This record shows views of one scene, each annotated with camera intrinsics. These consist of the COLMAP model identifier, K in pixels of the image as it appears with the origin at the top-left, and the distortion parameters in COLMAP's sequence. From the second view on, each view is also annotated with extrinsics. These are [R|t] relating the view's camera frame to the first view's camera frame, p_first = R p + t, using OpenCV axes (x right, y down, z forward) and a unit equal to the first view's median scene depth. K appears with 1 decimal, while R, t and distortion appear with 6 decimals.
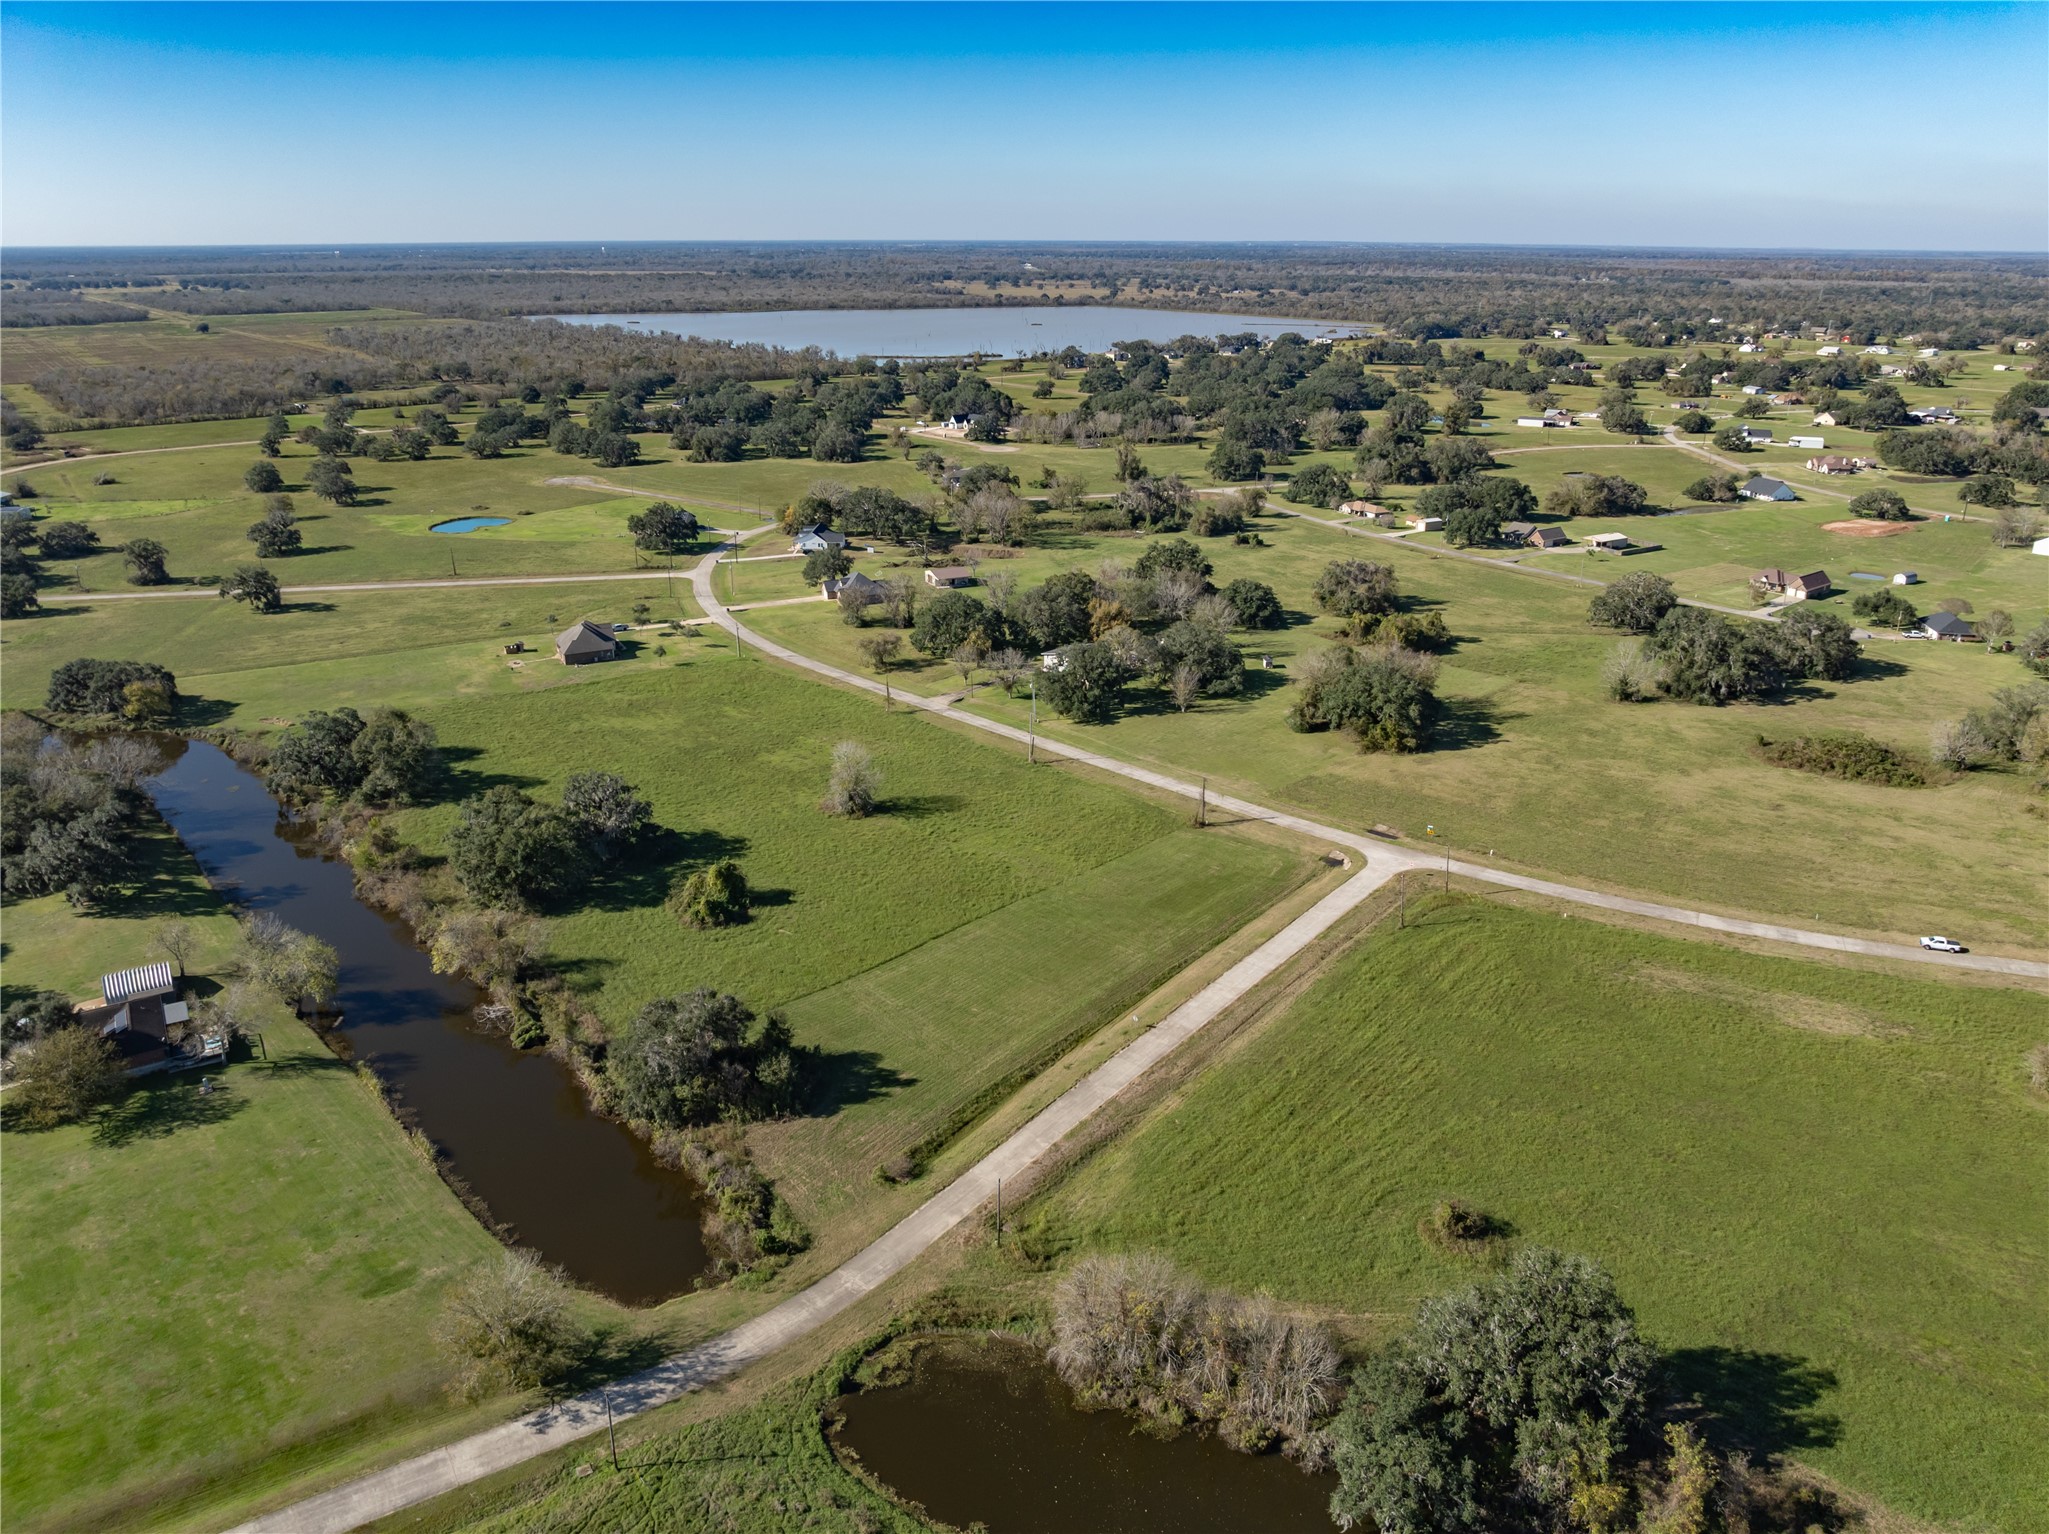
lens RADIAL K [[1441.5, 0, 1035.5], [0, 1441.5, 747.5], [0, 0, 1]] dist [-0.046510, 0.015746]
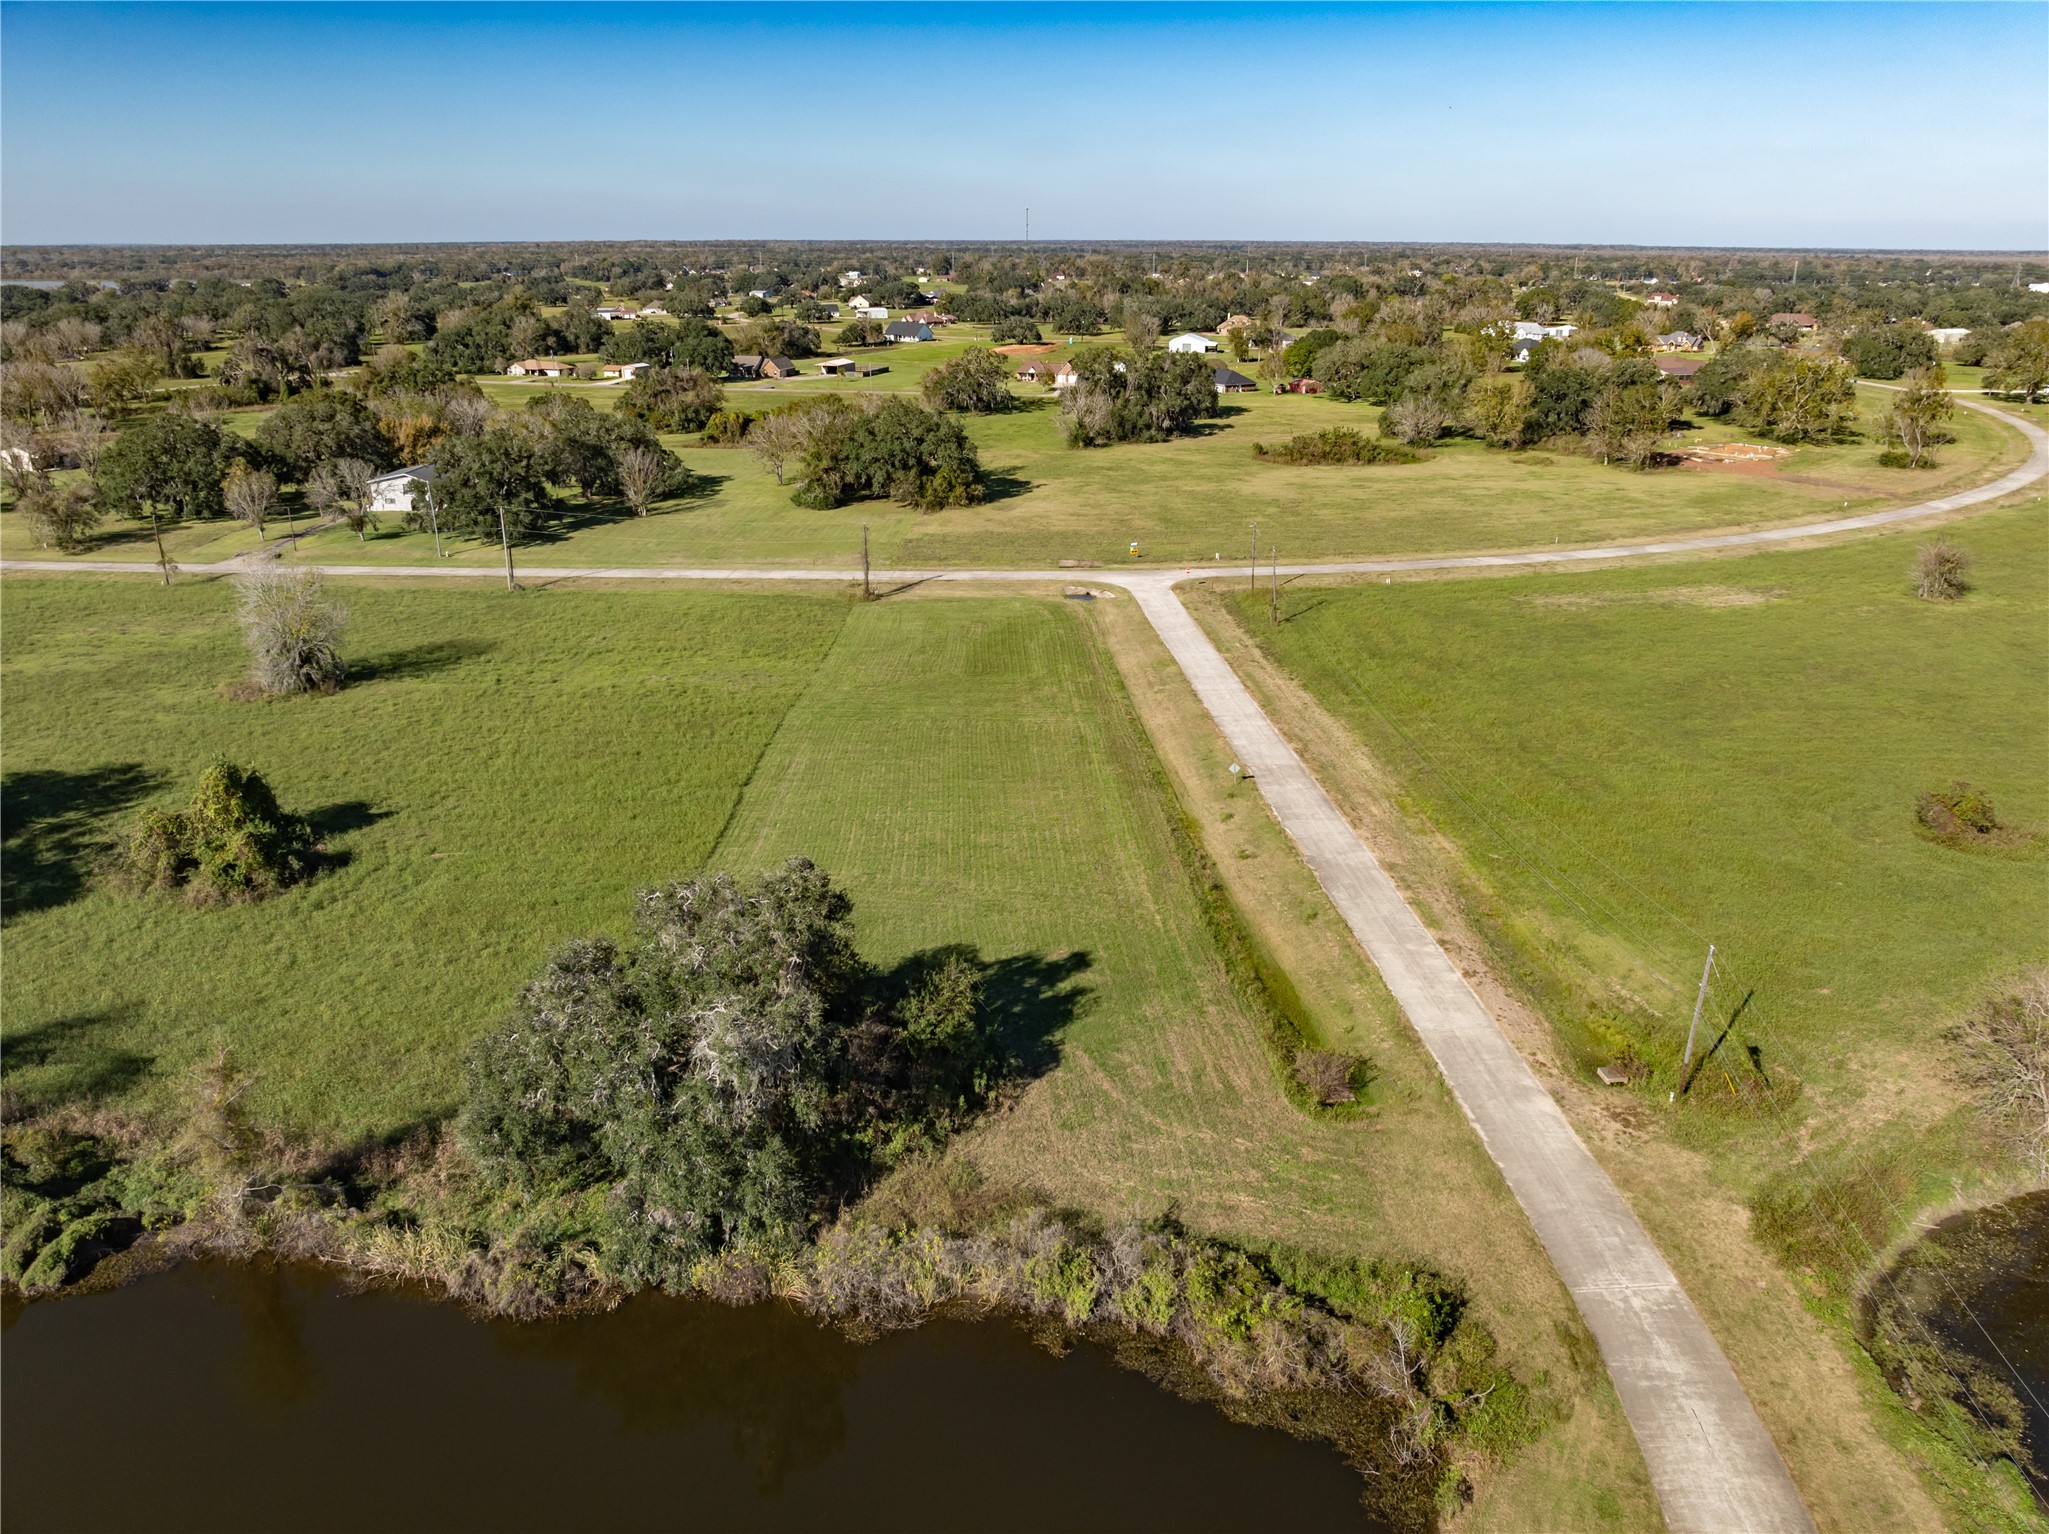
lens RADIAL K [[1441.5, 0, 1033.0], [0, 1441.5, 745.7], [0, 0, 1]] dist [-0.046510, 0.015746]
pose [[0.740055, -0.221960, 0.634864, -0.316578], [0.221854, 0.971700, 0.081112, 0.097231], [-0.634902, 0.080820, 0.768354, 0.513741]]
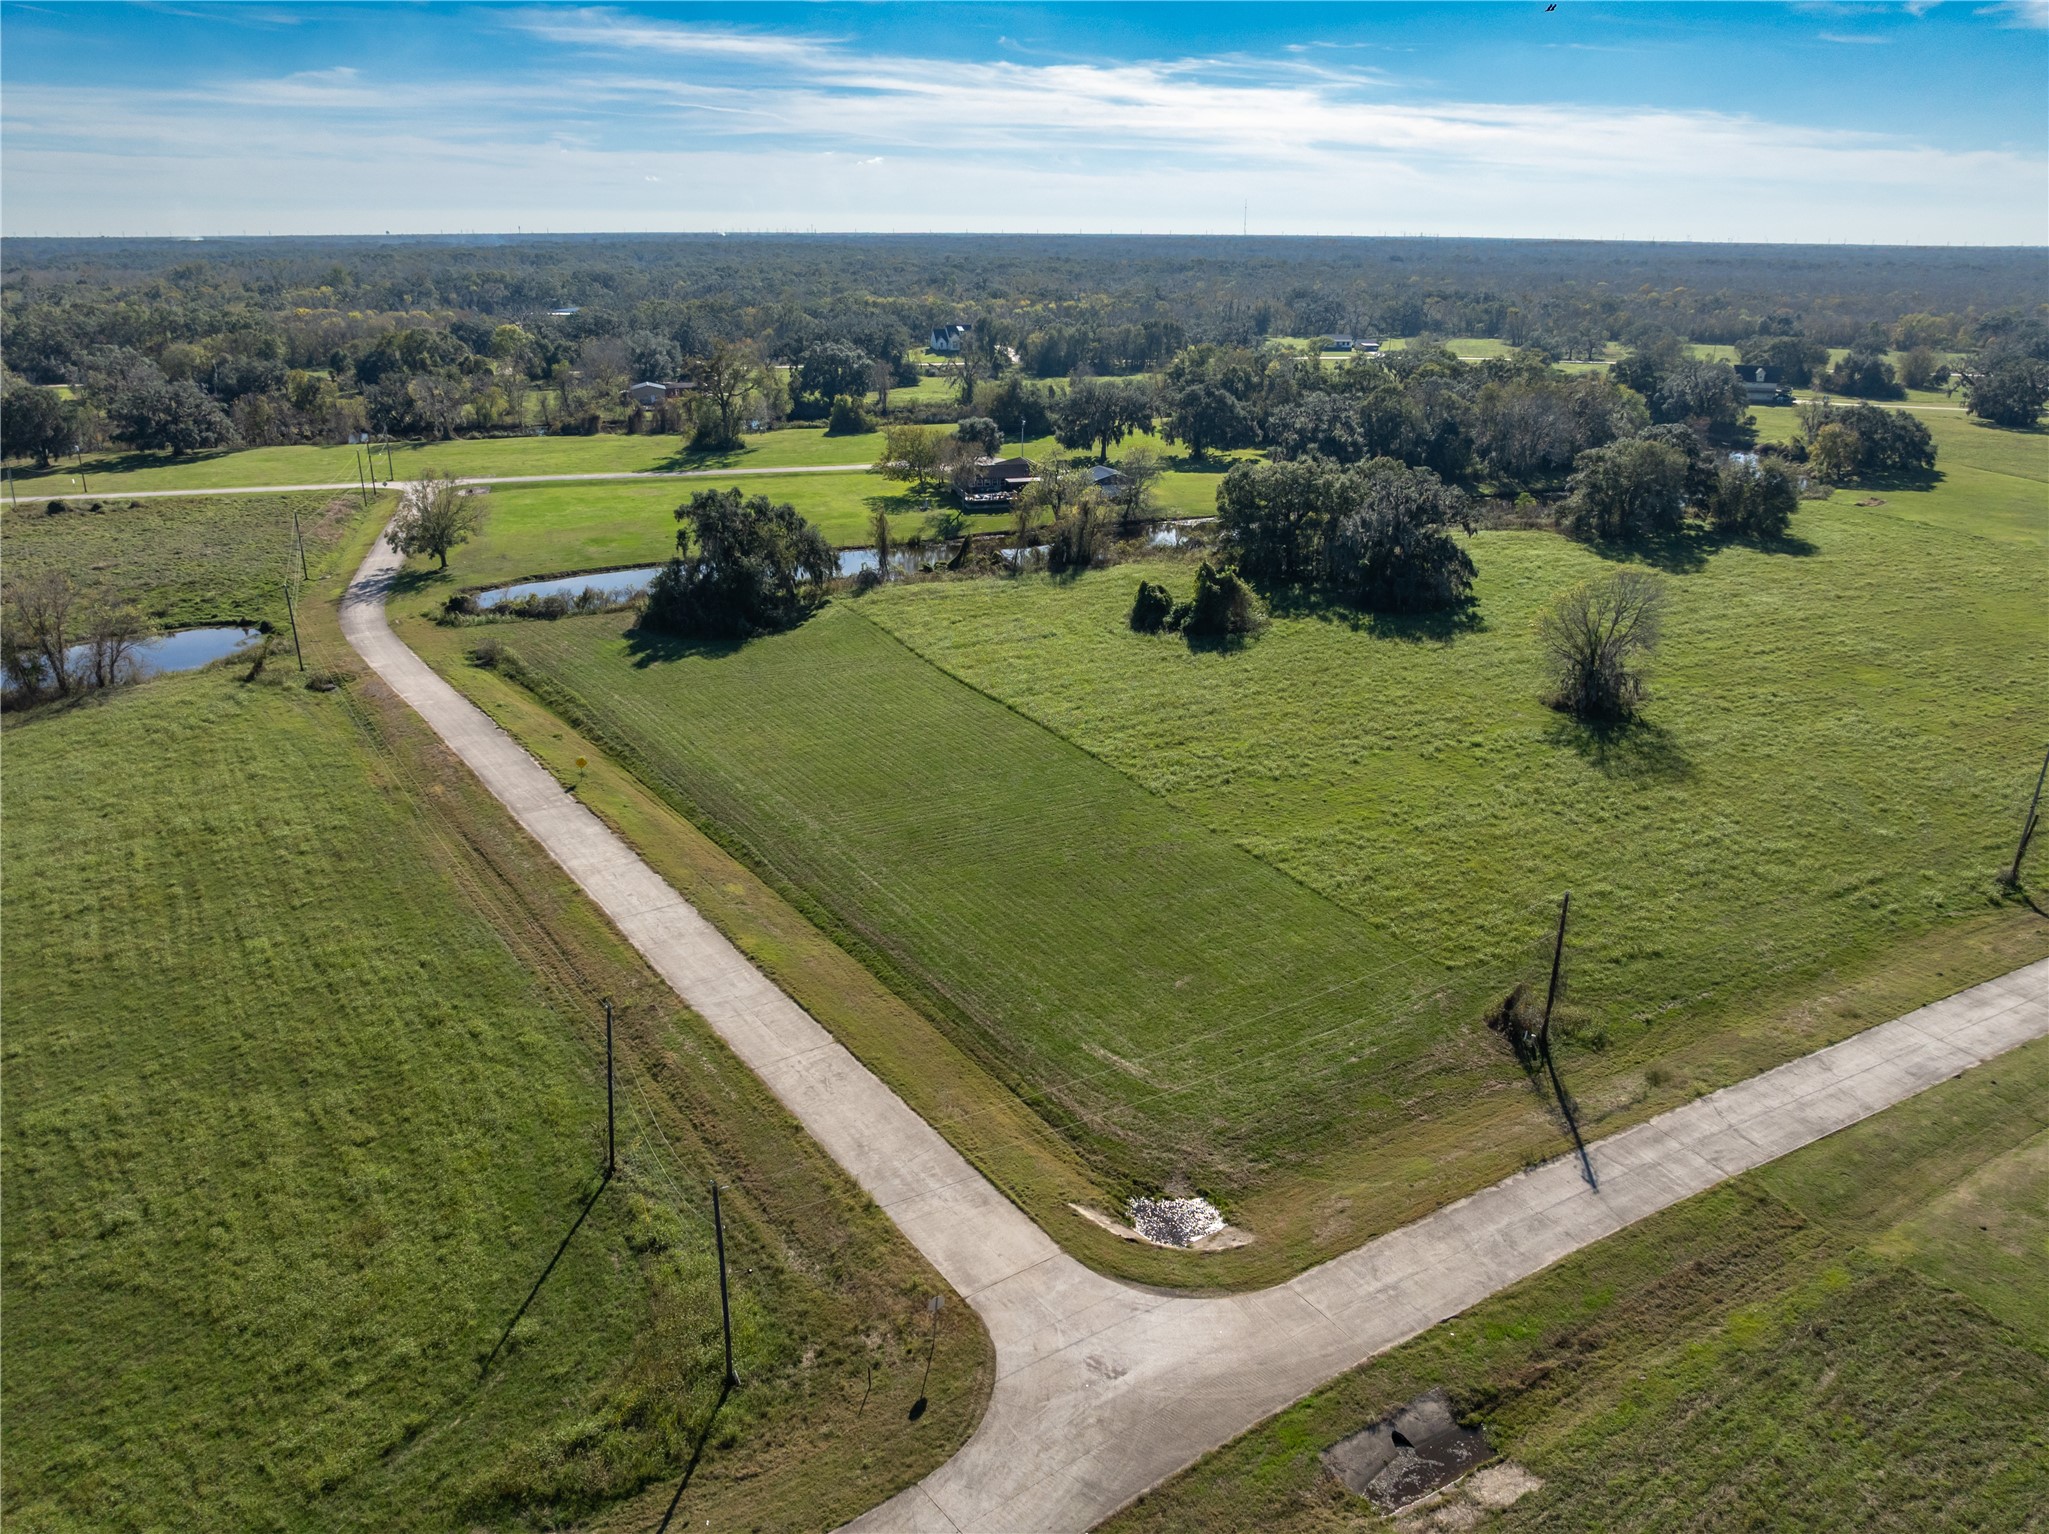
lens RADIAL K [[1438.1, 0, 1029.3], [0, 1438.1, 758.2], [0, 0, 1]] dist [-0.046597, 0.015452]
pose [[-0.300548, 0.329813, -0.894927, 0.469022], [-0.324353, 0.847039, 0.421094, -0.106236], [0.896920, 0.416831, -0.147600, 1.080794]]
